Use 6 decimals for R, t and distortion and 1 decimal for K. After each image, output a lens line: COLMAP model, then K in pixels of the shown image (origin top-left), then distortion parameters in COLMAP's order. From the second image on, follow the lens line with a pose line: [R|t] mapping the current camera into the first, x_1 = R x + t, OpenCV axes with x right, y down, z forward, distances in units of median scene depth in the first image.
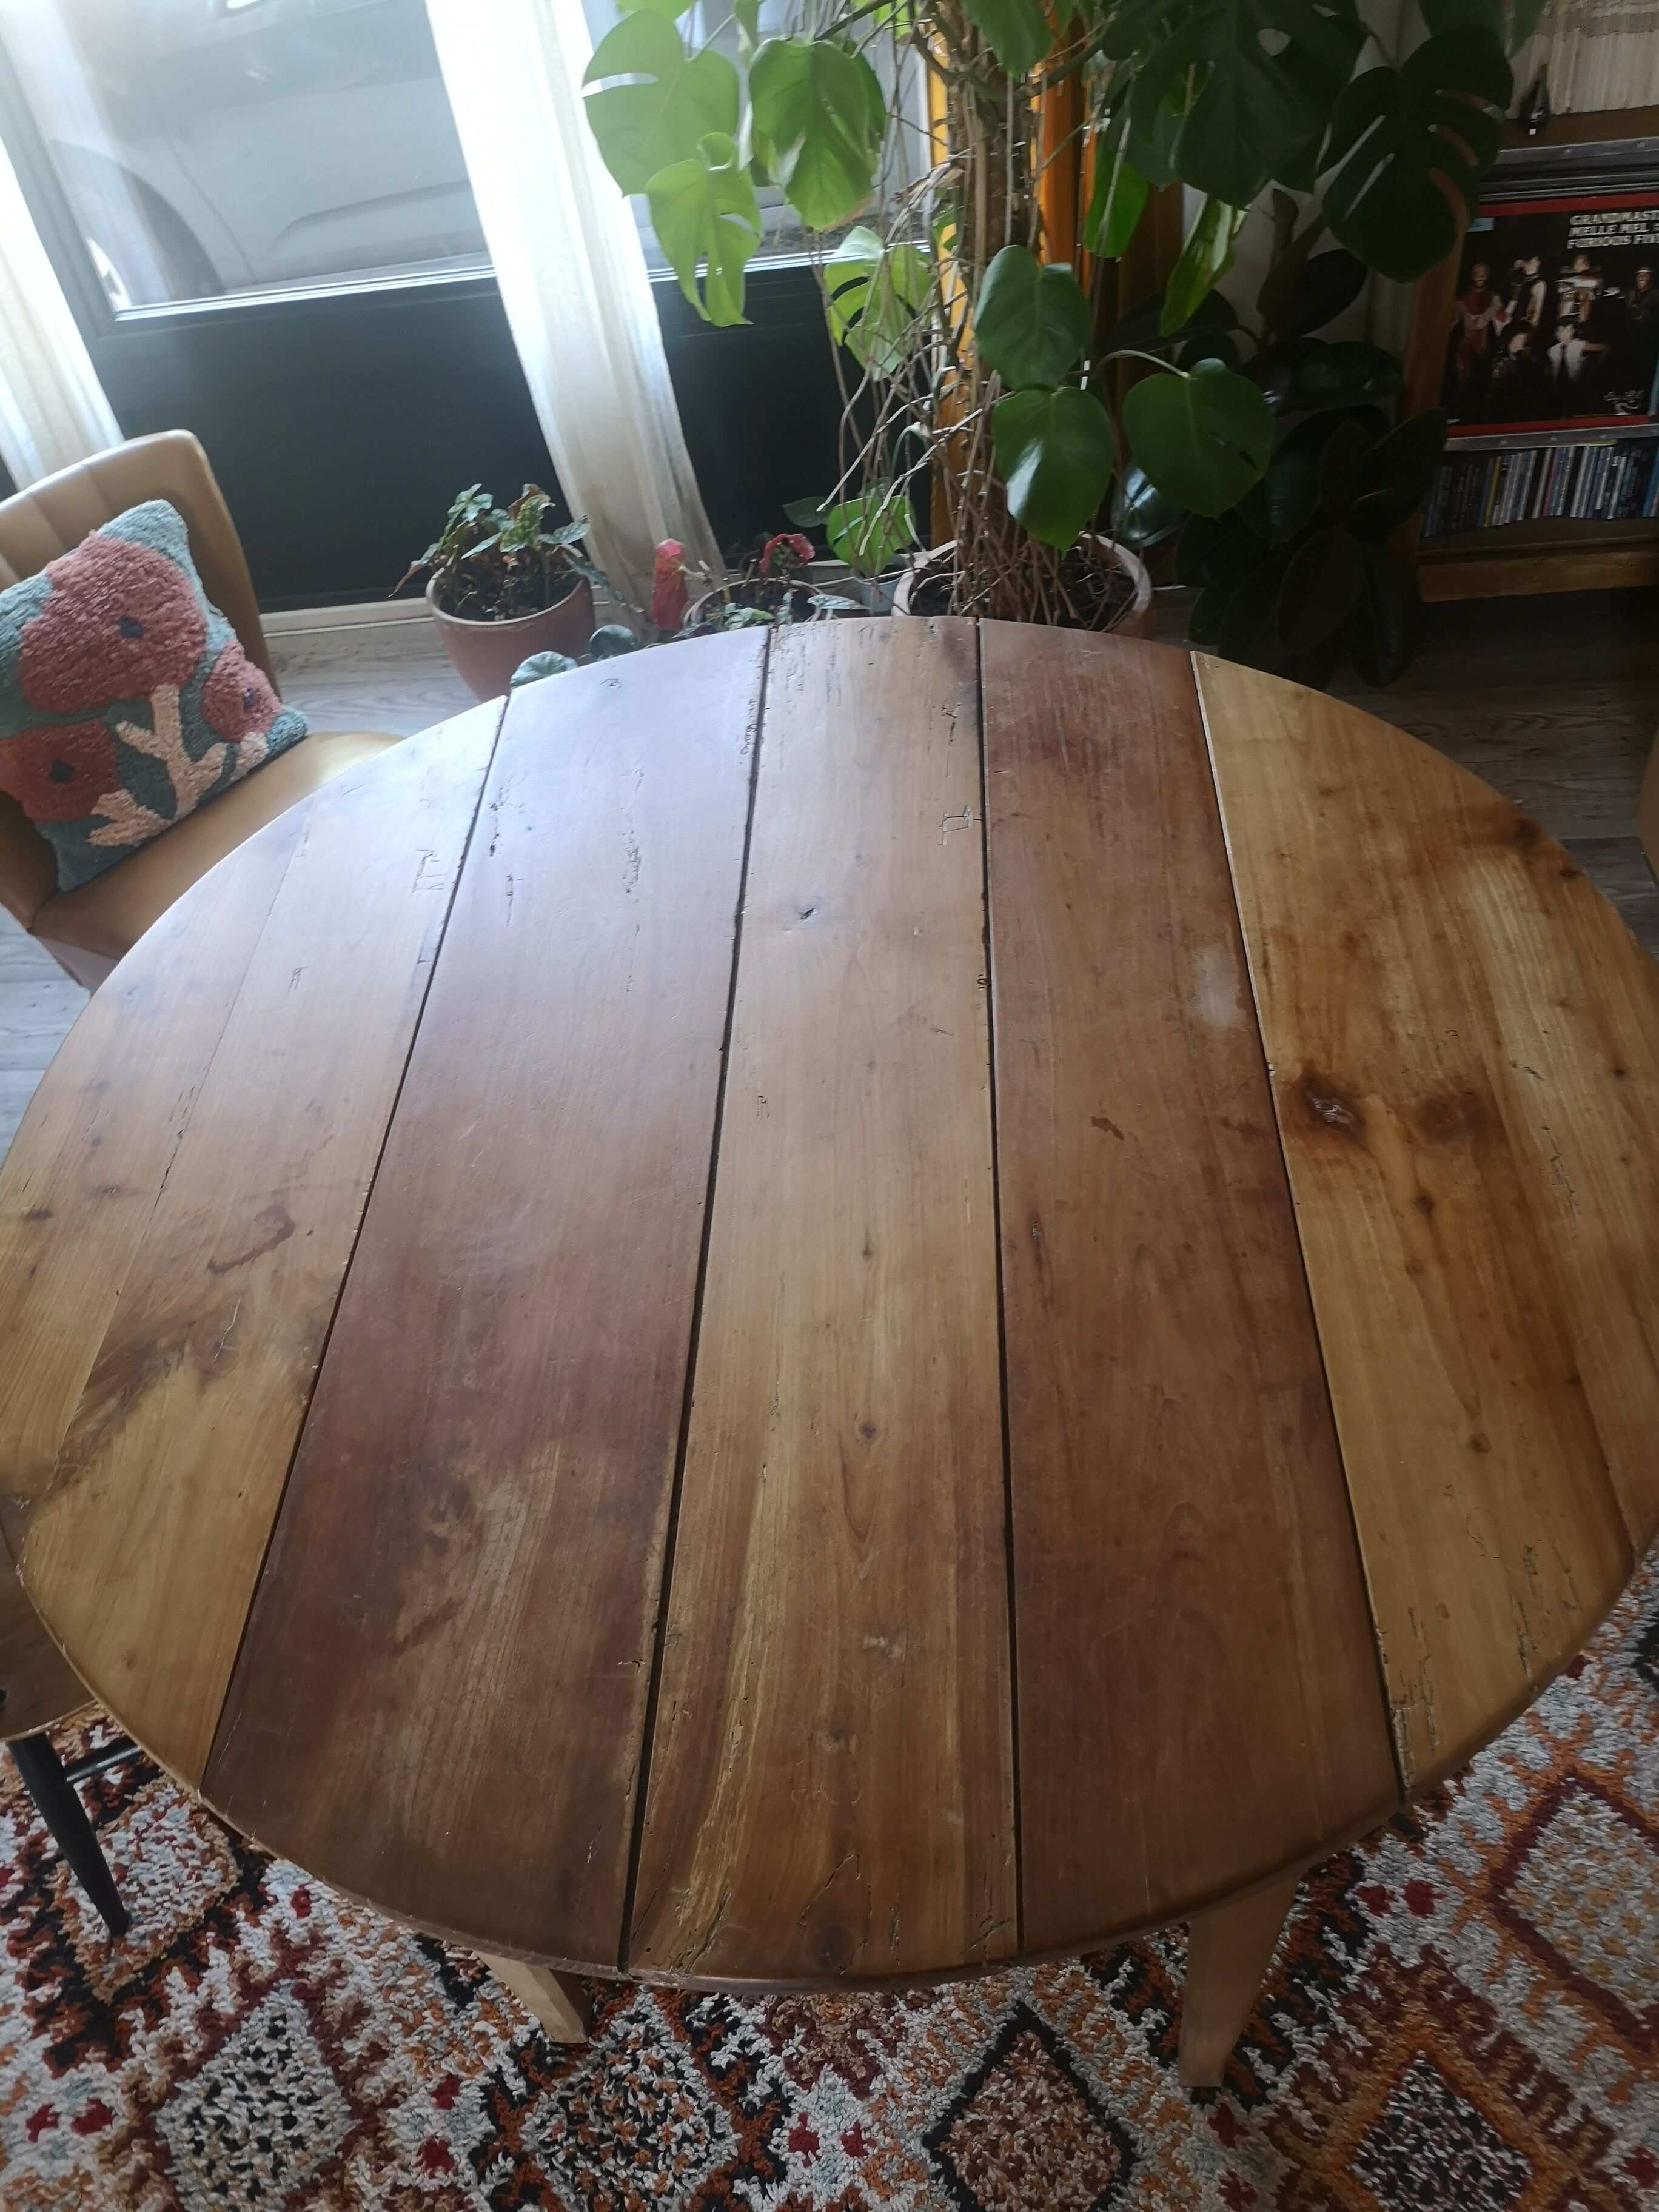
lens RADIAL K [[1794.1, 0, 817.6], [0, 1794.1, 1110.1], [0, 0, 1]] dist [-0.002100, -0.006901]
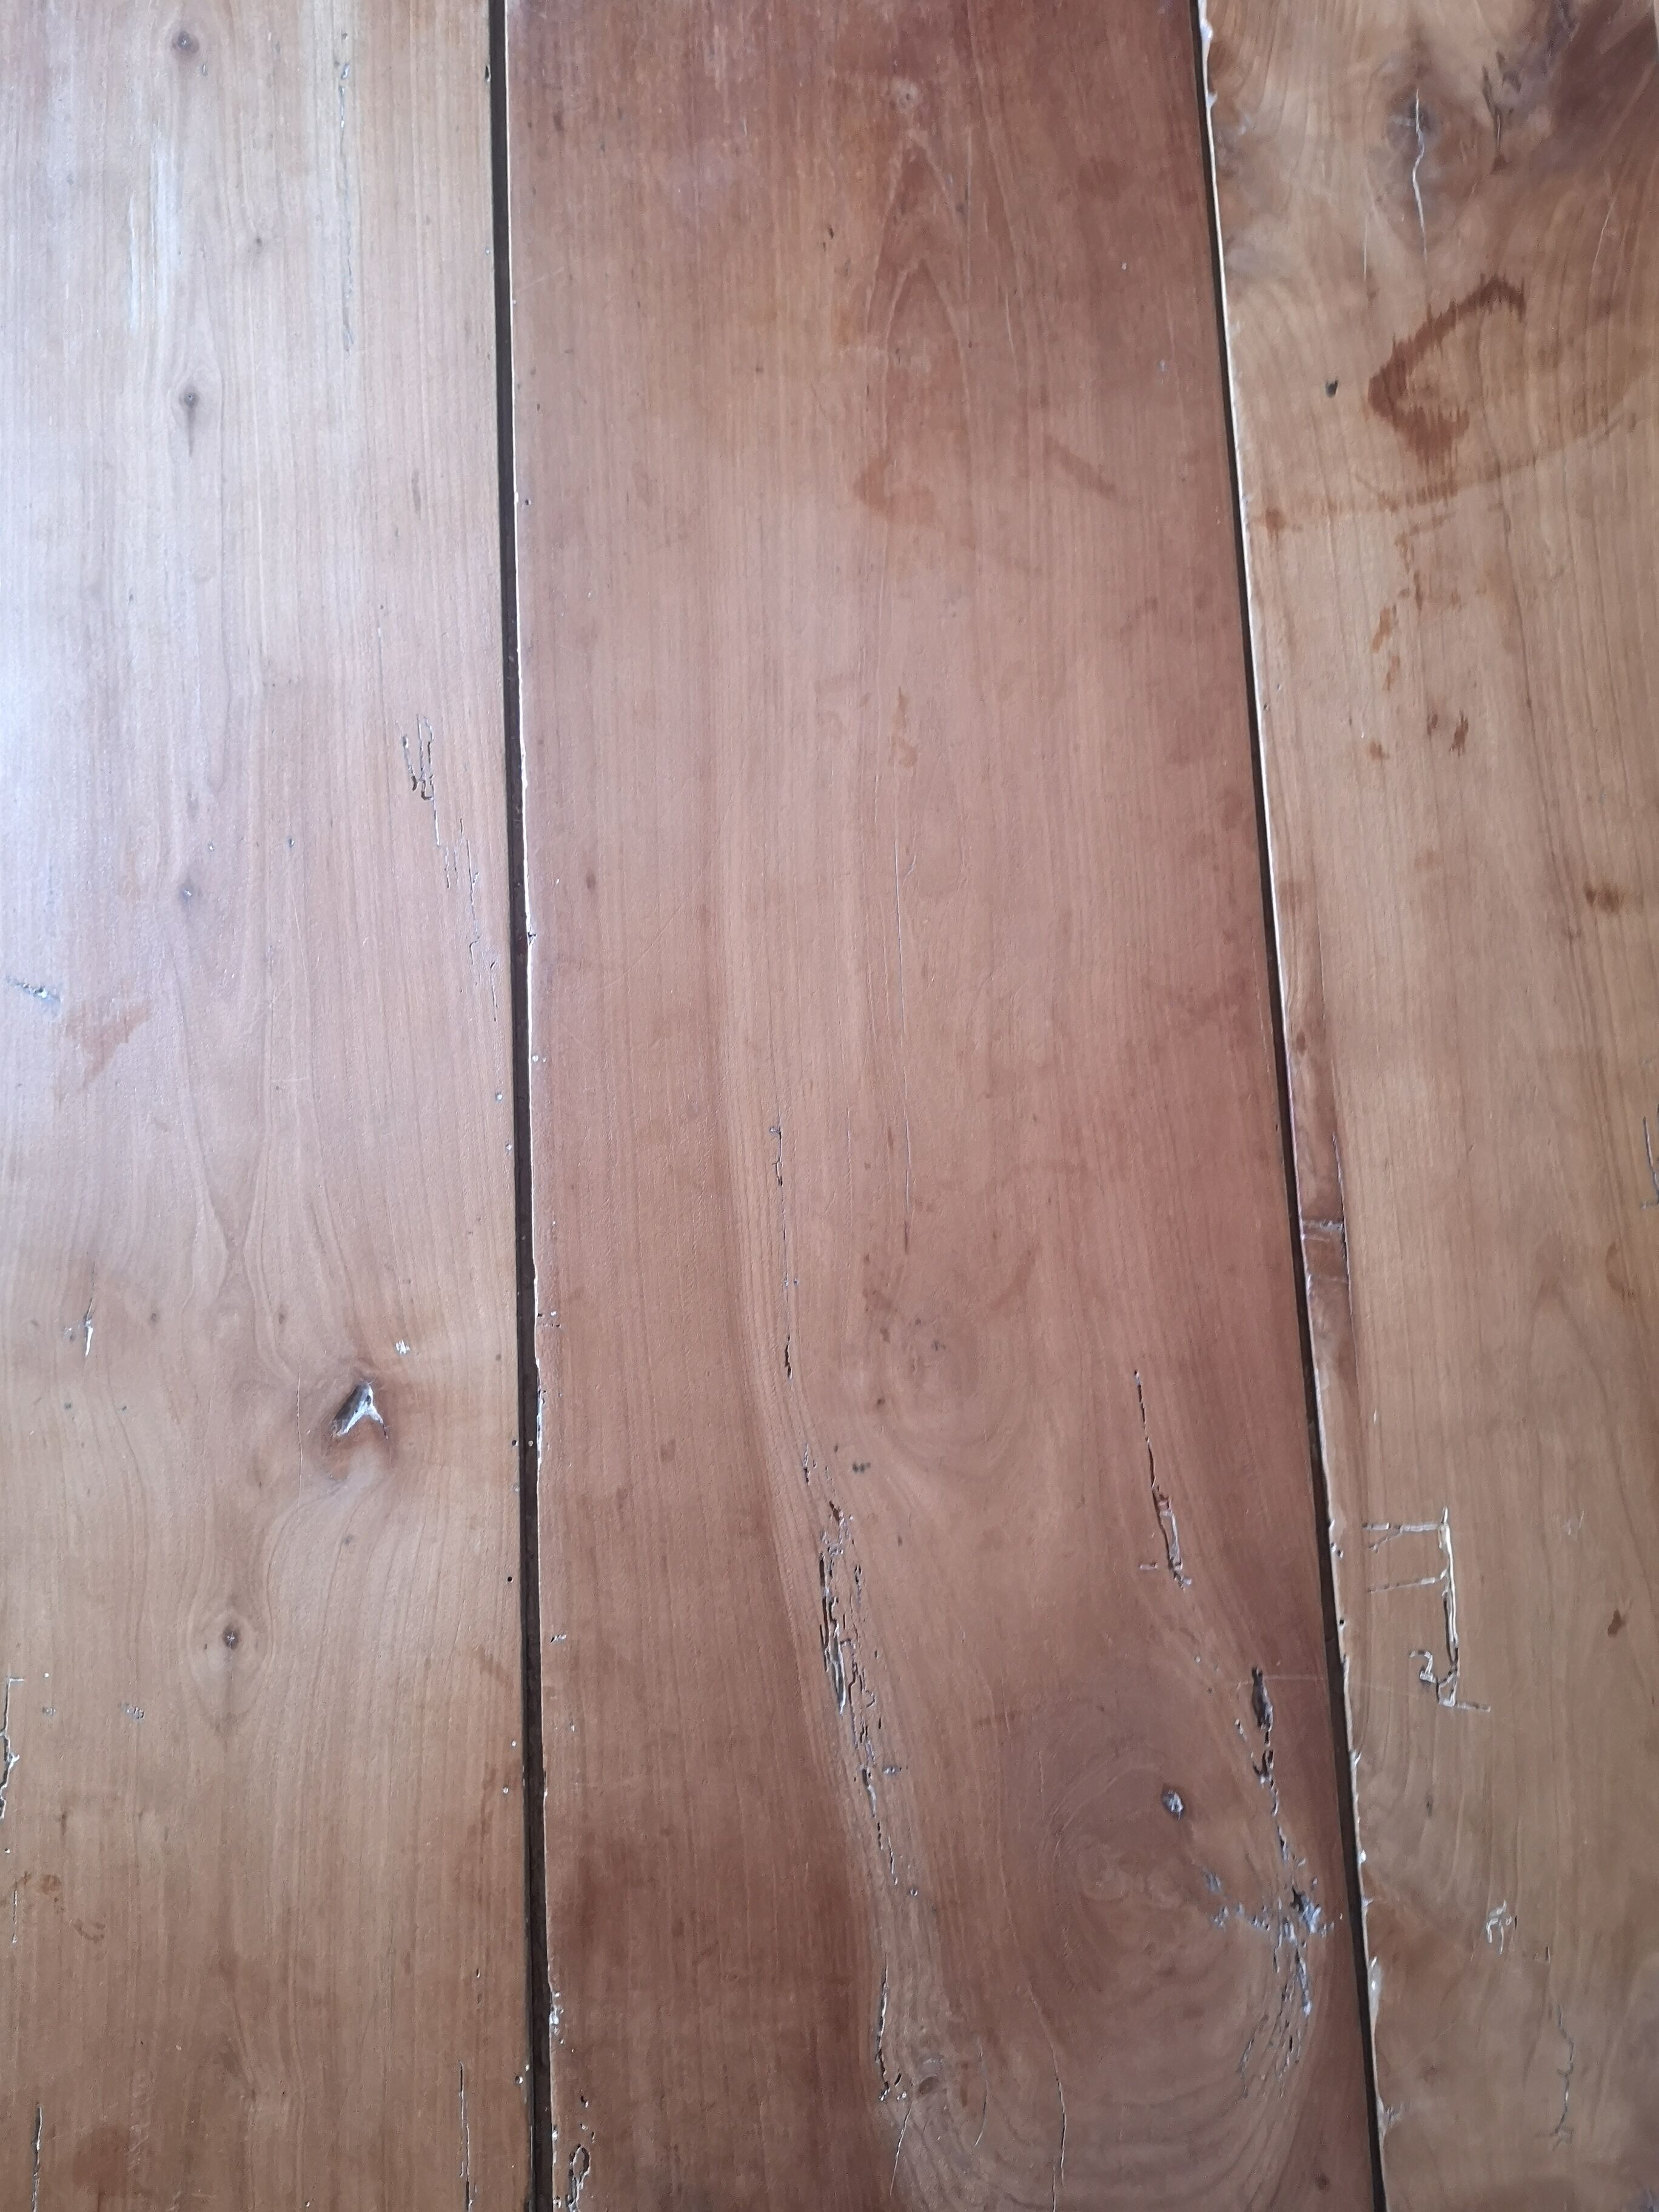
lens RADIAL K [[1773.0, 0, 824.7], [0, 1773.0, 1083.8], [0, 0, 1]] dist [0.015740, -0.038294]
pose [[-0.986178, 0.109361, 0.124470, -0.158436], [0.031296, -0.614761, 0.788093, -0.357340], [0.162706, 0.781095, 0.602841, 0.705676]]
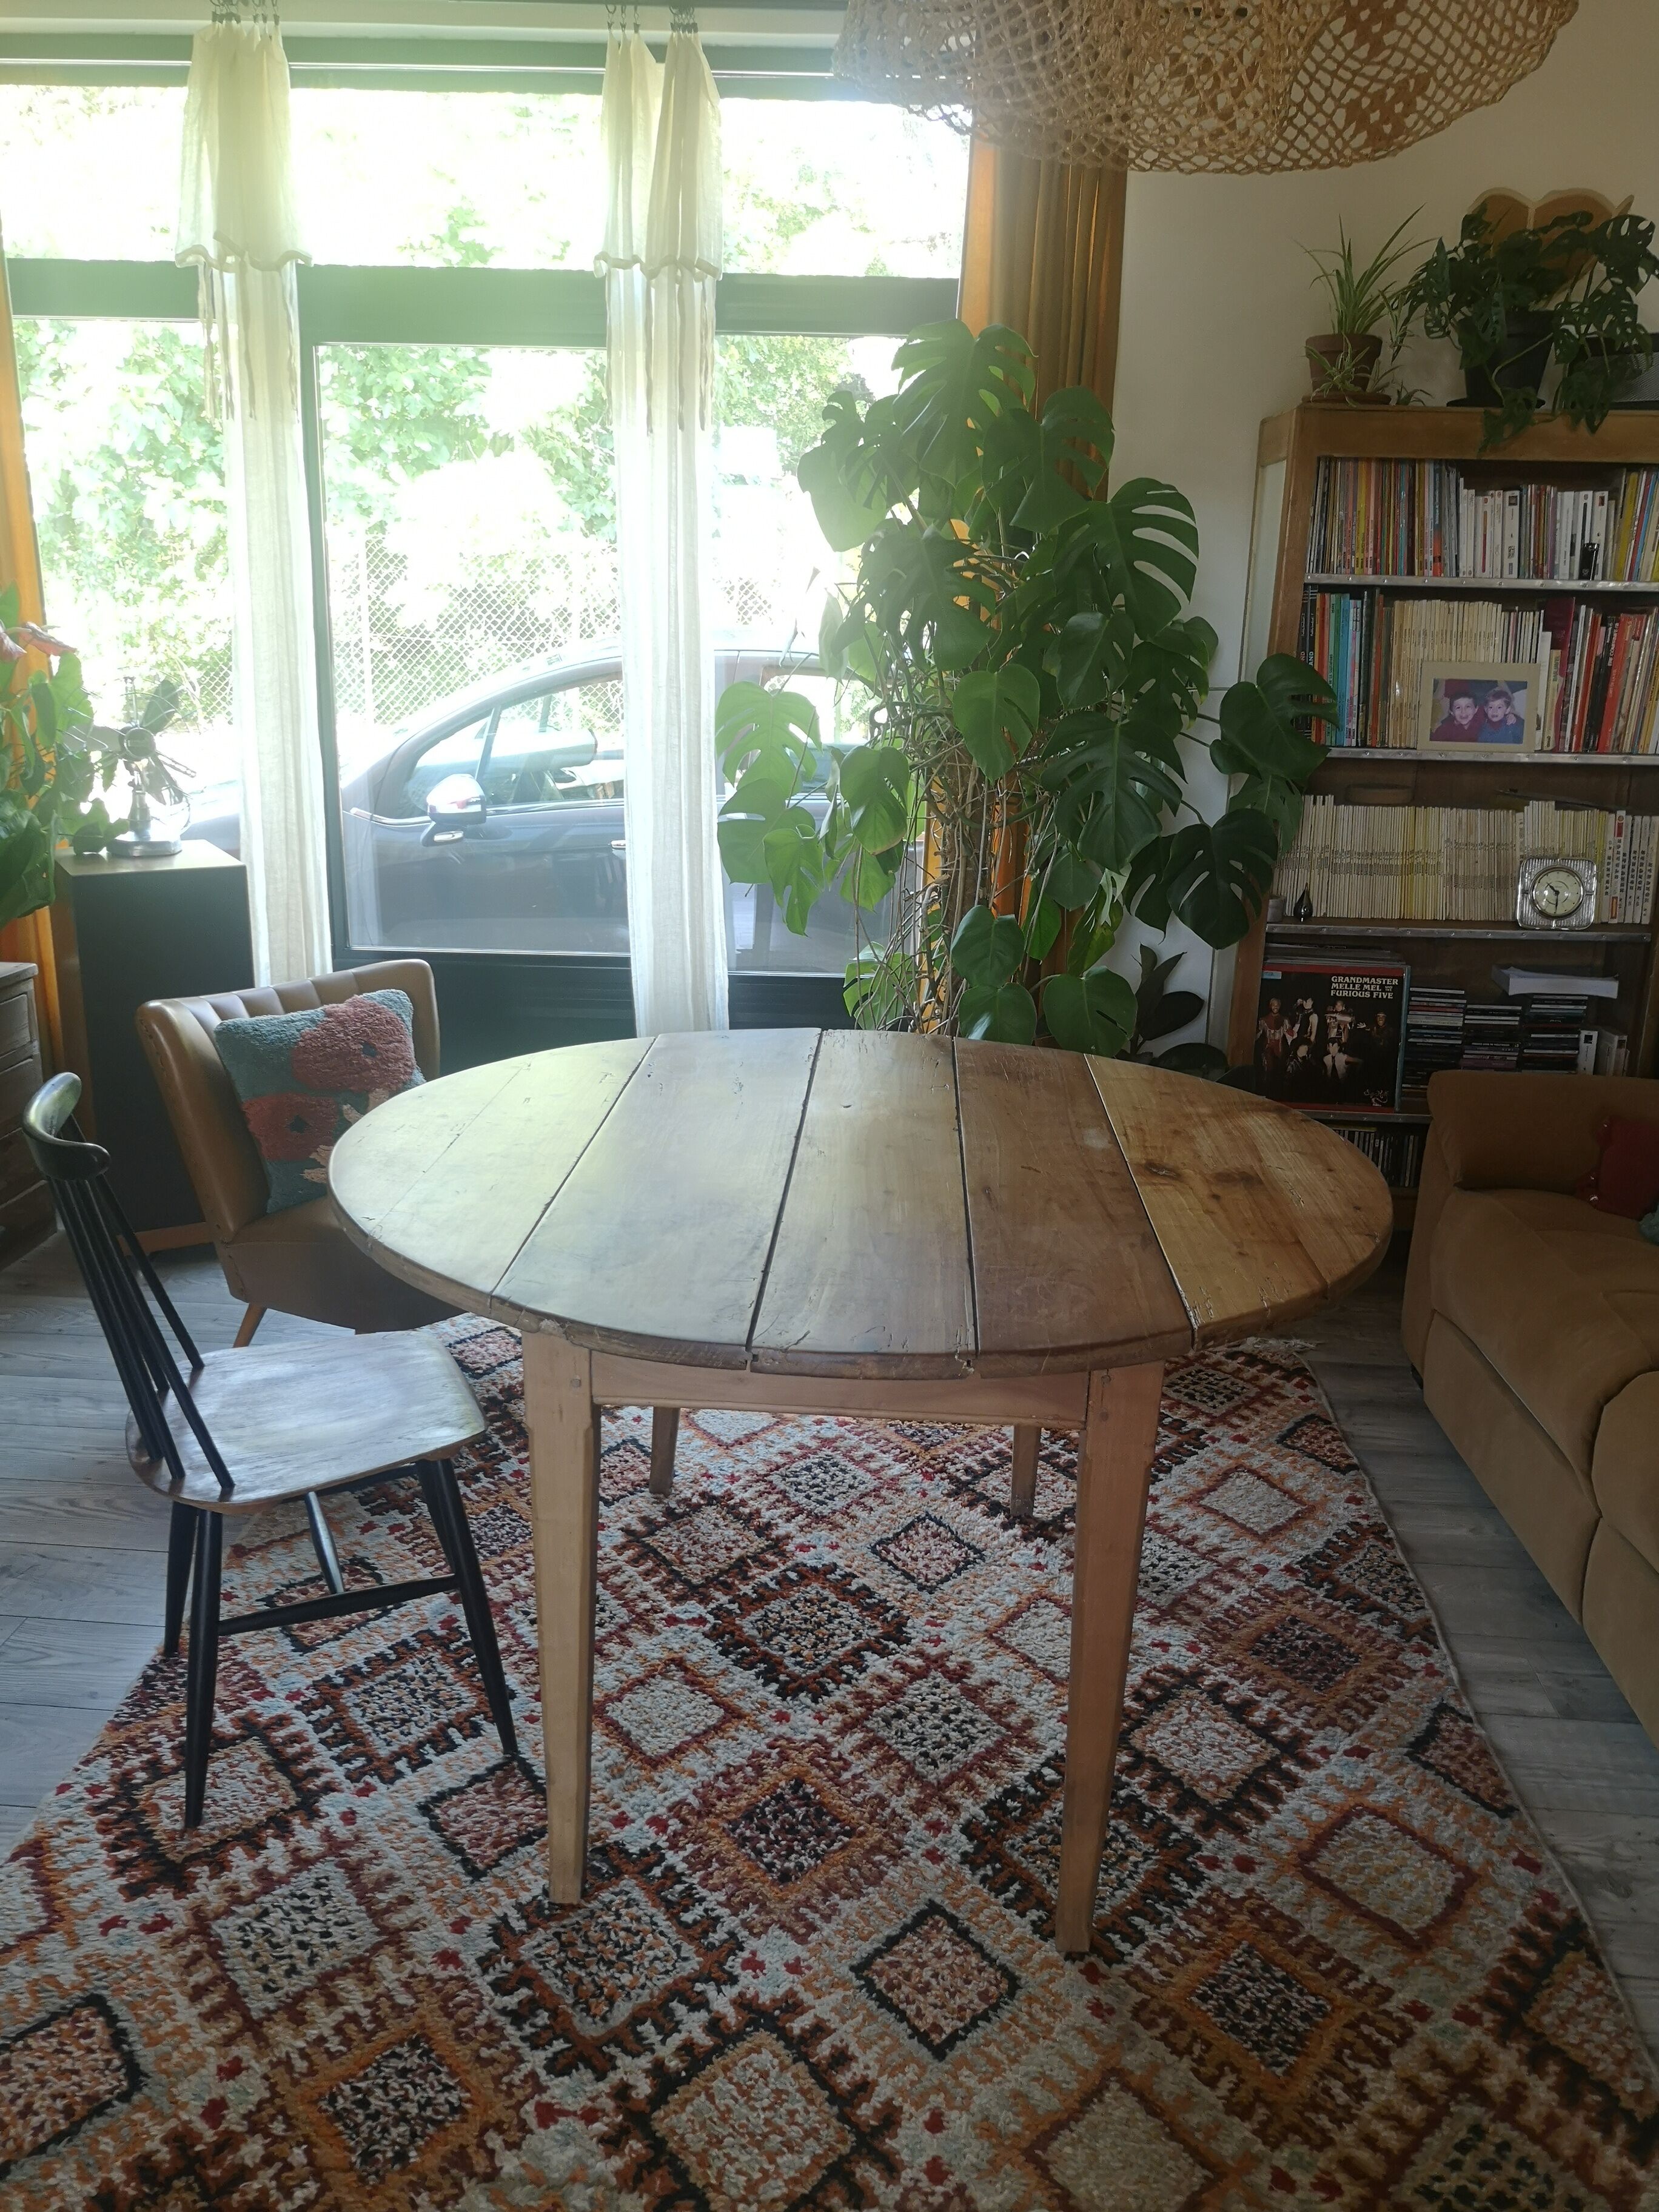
lens RADIAL K [[1773.0, 0, 824.7], [0, 1773.0, 1083.8], [0, 0, 1]] dist [0.015740, -0.038294]
pose [[0.991624, 0.126866, 0.024217, -0.064989], [-0.095020, 0.843594, -0.528508, 0.700499], [-0.087480, 0.521780, 0.848583, -0.354350]]
